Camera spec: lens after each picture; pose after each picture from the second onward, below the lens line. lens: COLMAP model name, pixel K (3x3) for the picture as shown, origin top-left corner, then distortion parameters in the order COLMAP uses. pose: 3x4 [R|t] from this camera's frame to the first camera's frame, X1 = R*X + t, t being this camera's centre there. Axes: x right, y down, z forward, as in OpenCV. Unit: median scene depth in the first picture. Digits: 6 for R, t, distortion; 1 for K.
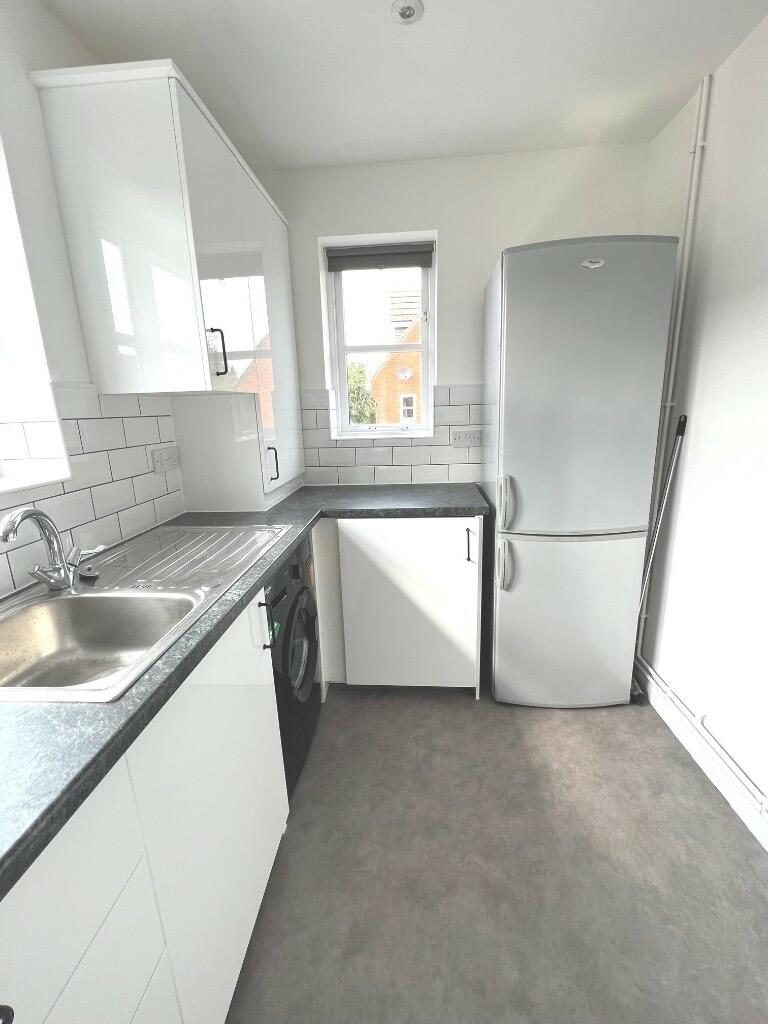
lens RADIAL K [[431.1, 0, 384.0], [0, 431.1, 512.0], [0, 0, 1]] dist [-0.002071, -0.000018]
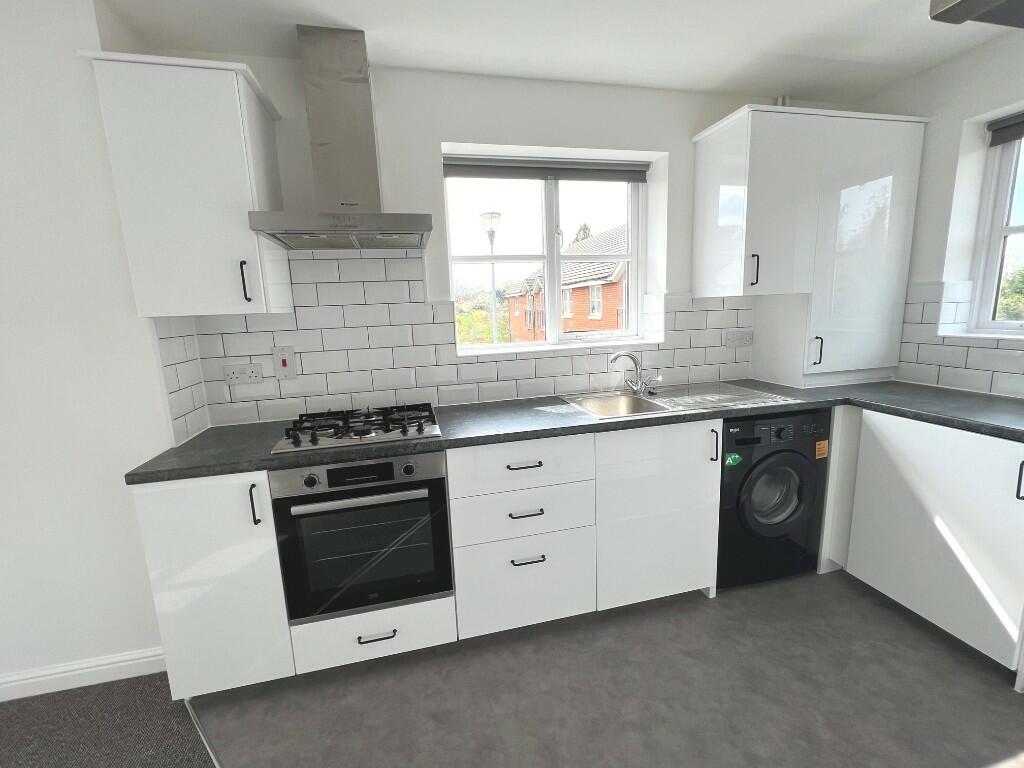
lens RADIAL K [[431.1, 0, 511.6], [0, 431.1, 380.2], [0, 0, 1]] dist [-0.002071, -0.000018]
pose [[0.307725, 0.177664, -0.934741, 0.605419], [-0.201069, 0.972368, 0.118622, -0.004442], [0.929988, 0.151444, 0.334945, -0.167656]]
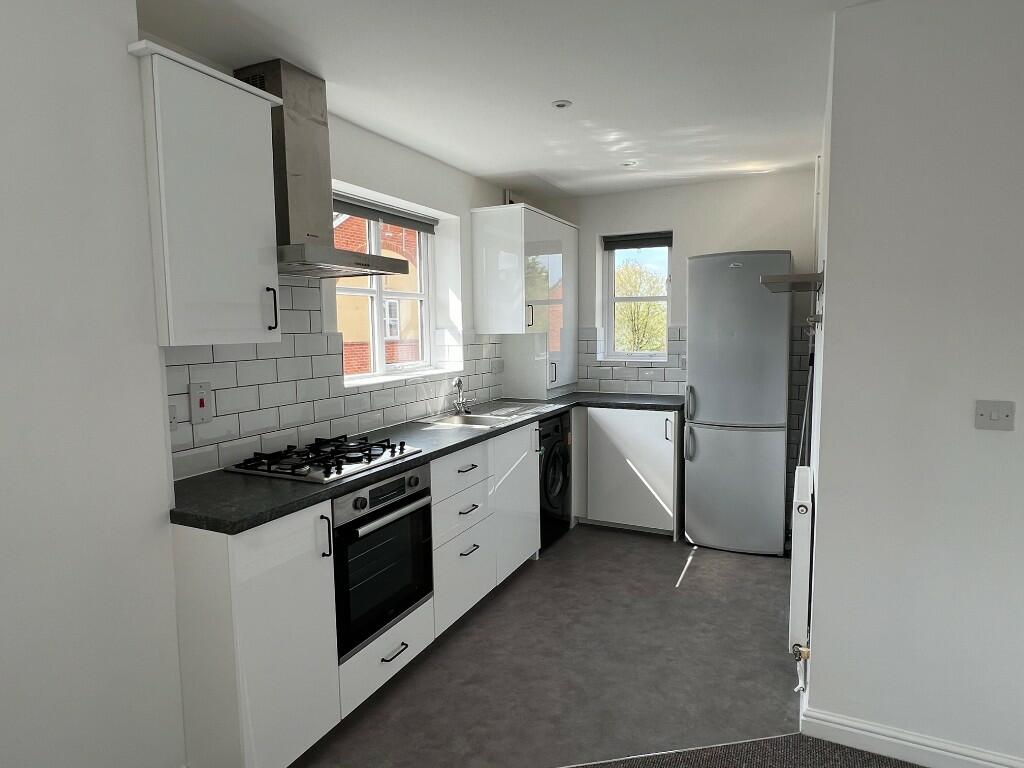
lens RADIAL K [[594.2, 0, 512.0], [0, 594.2, 384.0], [0, 0, 1]] dist [-0.001864, -0.000315]
pose [[0.929654, 0.054184, -0.364429, 0.447262], [-0.104299, 0.987369, -0.119262, 0.230123], [0.353364, 0.148882, 0.923563, -1.216064]]
